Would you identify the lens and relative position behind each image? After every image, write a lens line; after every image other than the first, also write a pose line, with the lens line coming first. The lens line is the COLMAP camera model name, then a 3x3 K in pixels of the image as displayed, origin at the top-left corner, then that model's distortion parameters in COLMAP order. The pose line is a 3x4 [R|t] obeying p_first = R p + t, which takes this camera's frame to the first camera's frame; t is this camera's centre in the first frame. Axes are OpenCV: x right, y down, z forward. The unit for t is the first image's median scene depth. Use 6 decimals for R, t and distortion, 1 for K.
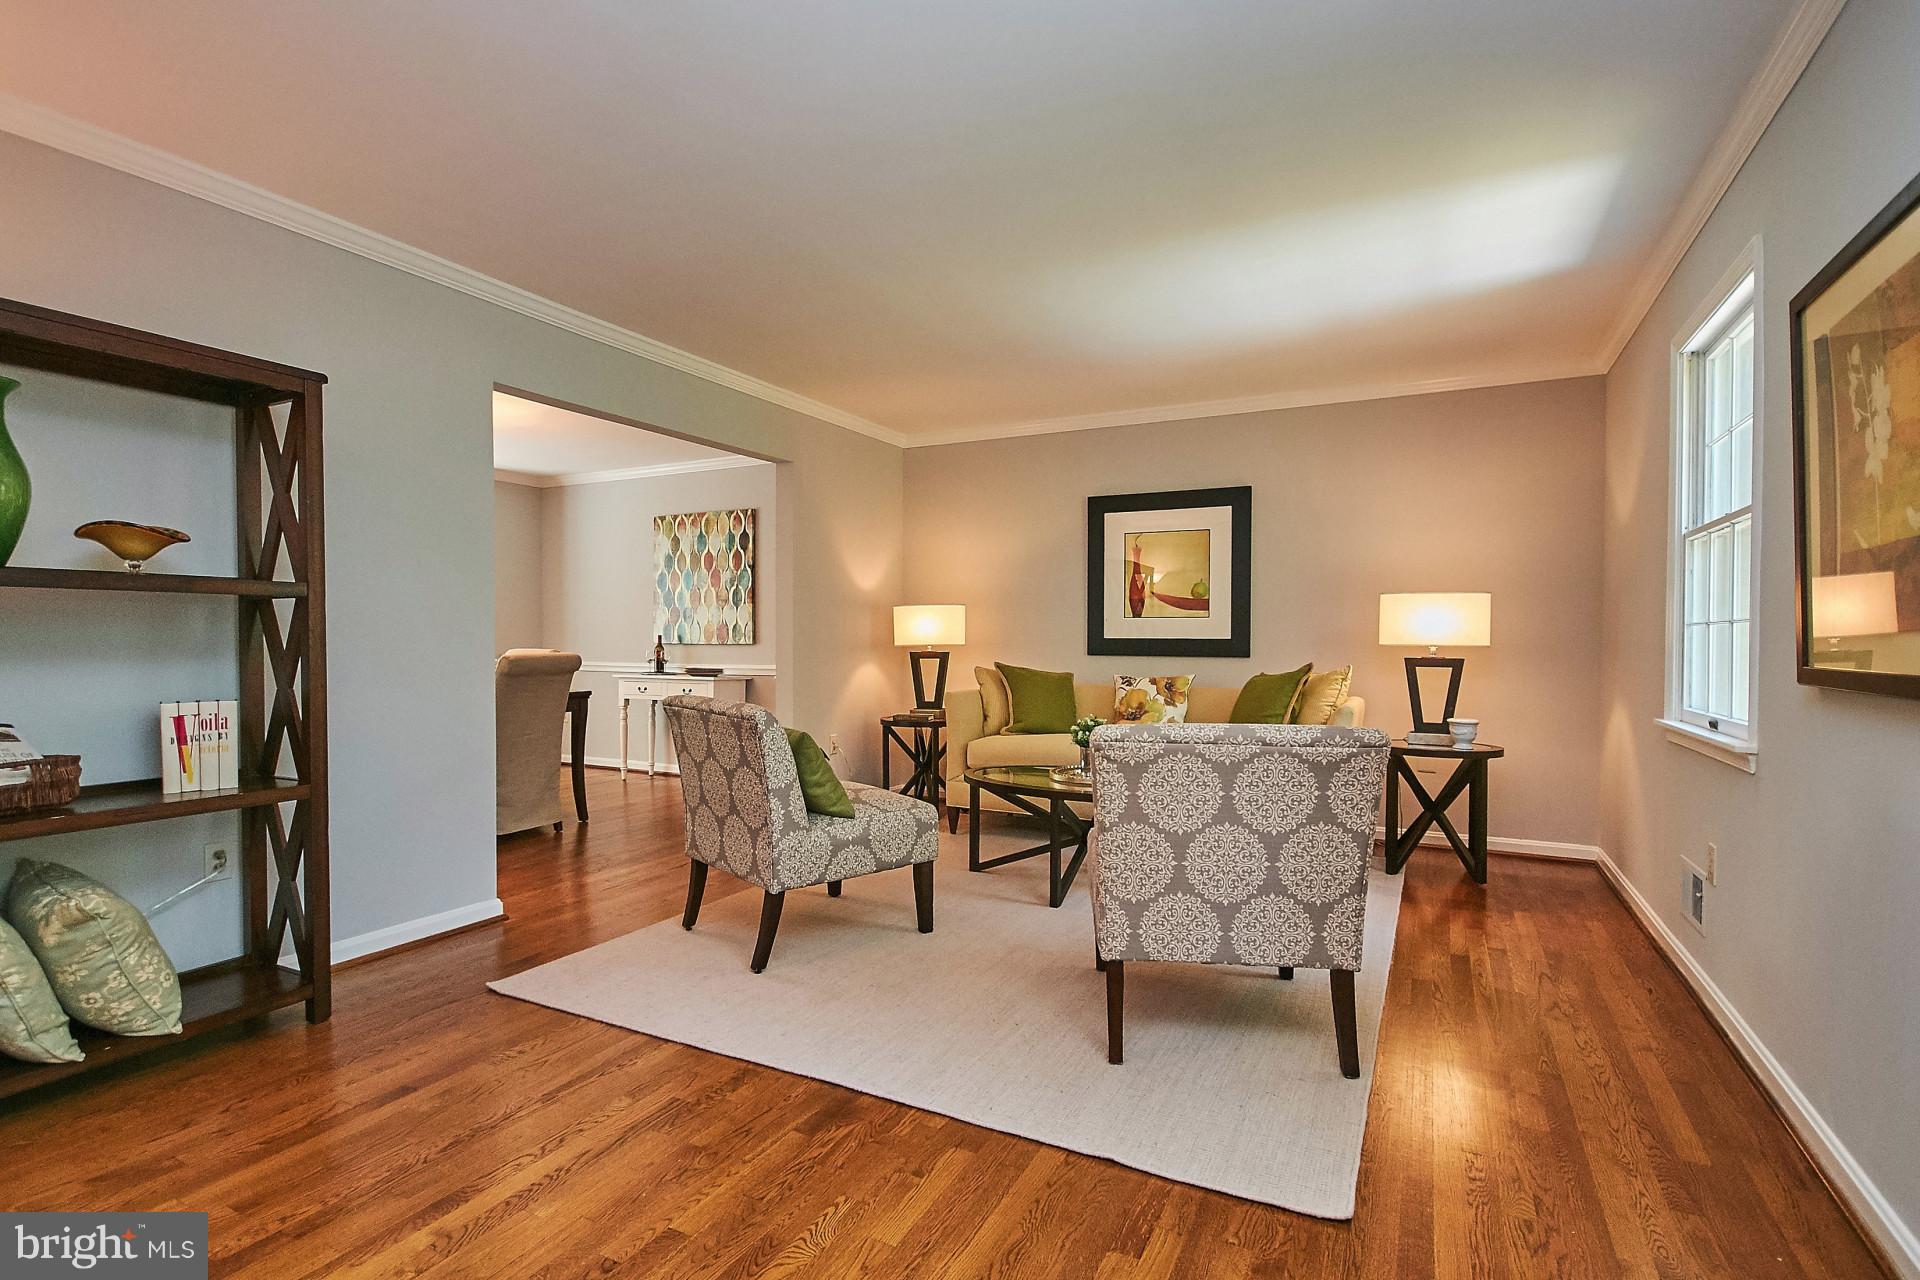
lens RADIAL K [[911.7, 0, 945.2], [0, 911.7, 653.6], [0, 0, 1]] dist [0.013259, -0.004941]
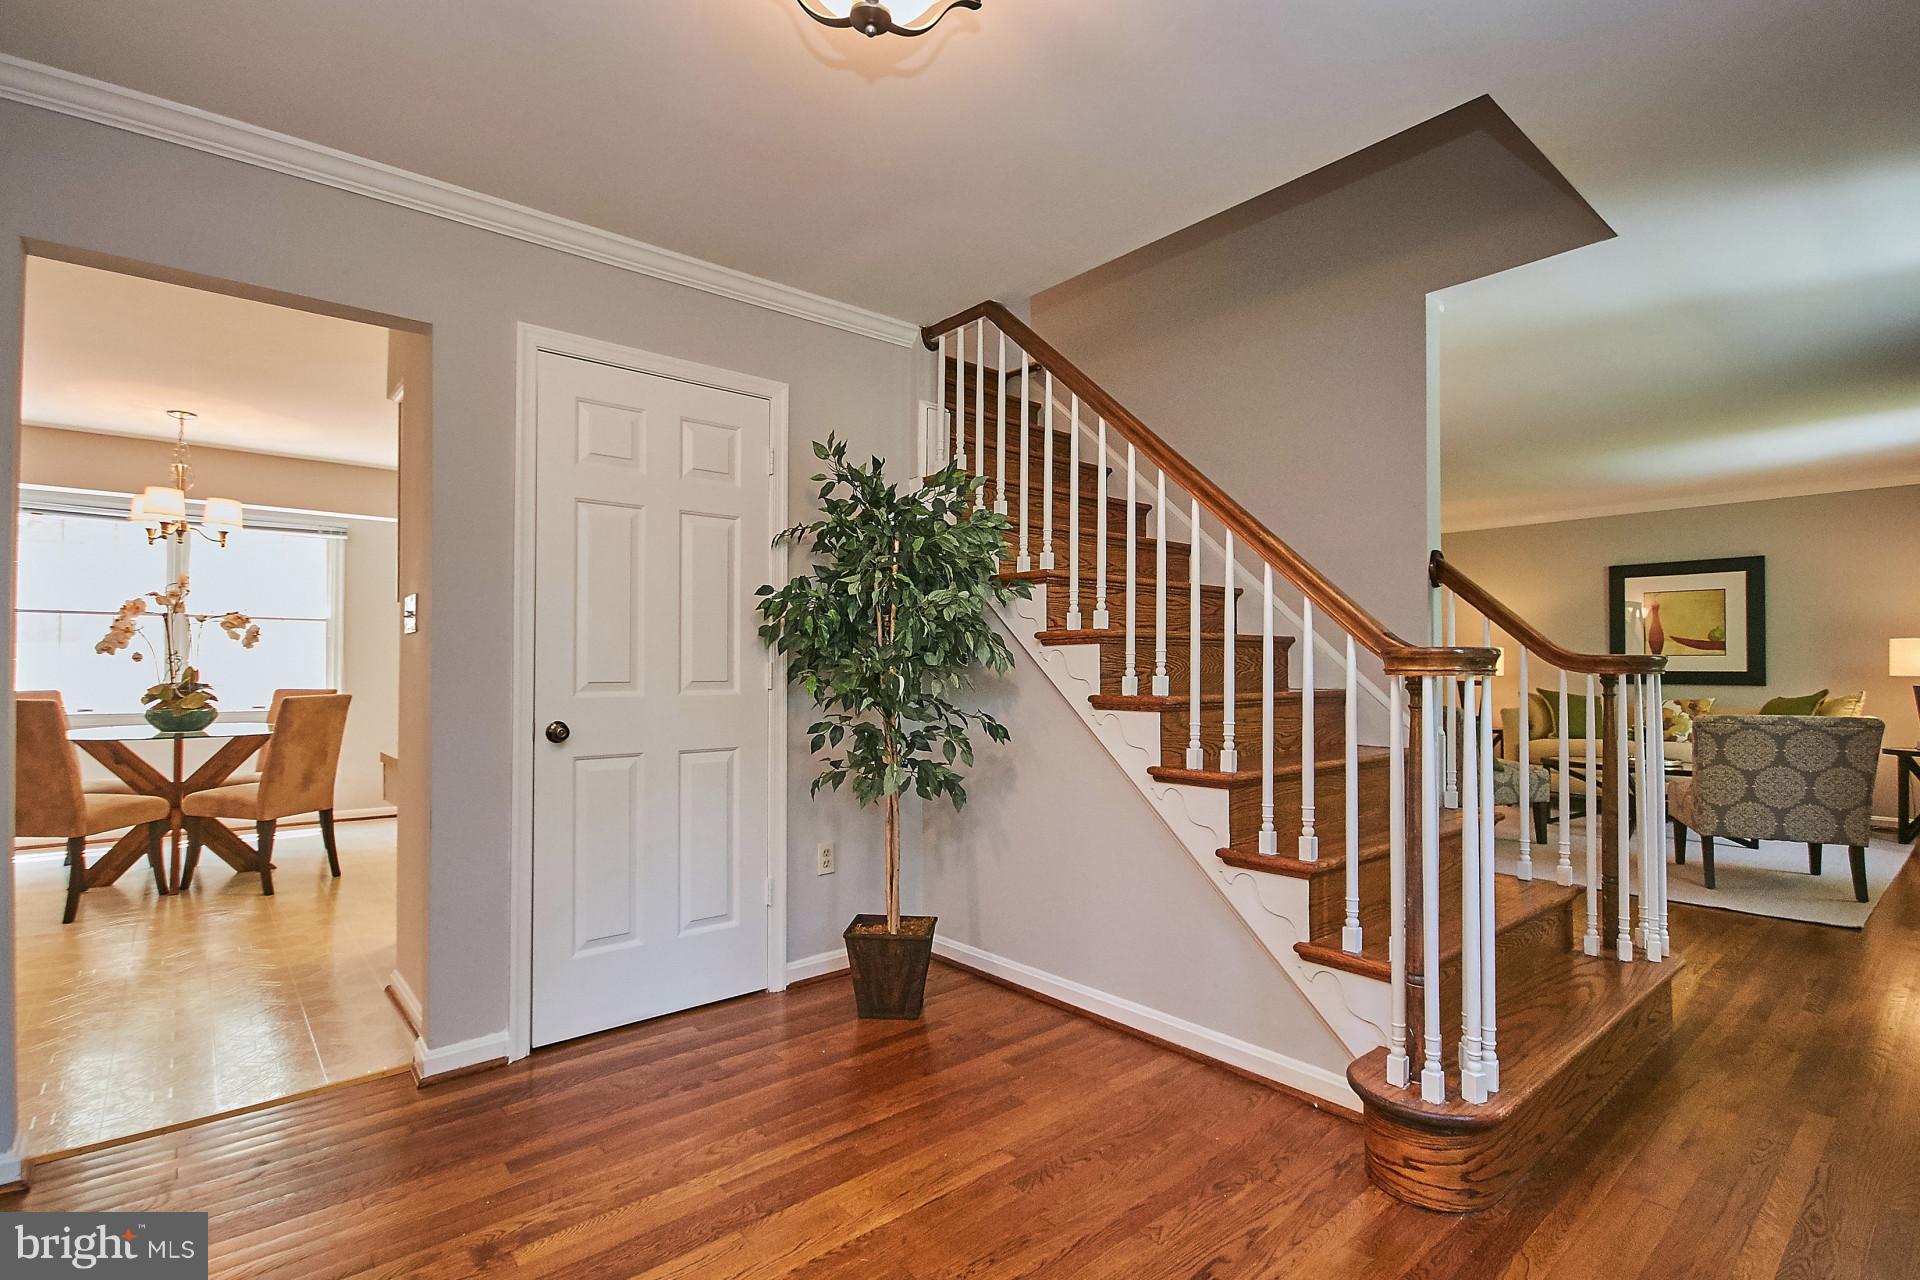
lens RADIAL K [[911.7, 0, 957.1], [0, 911.7, 652.7], [0, 0, 1]] dist [0.013259, -0.004941]
pose [[0.932832, -0.008665, -0.360207, -0.283494], [-0.003854, 0.999414, -0.034022, 0.006680], [0.360291, 0.033125, 0.932252, -0.671496]]
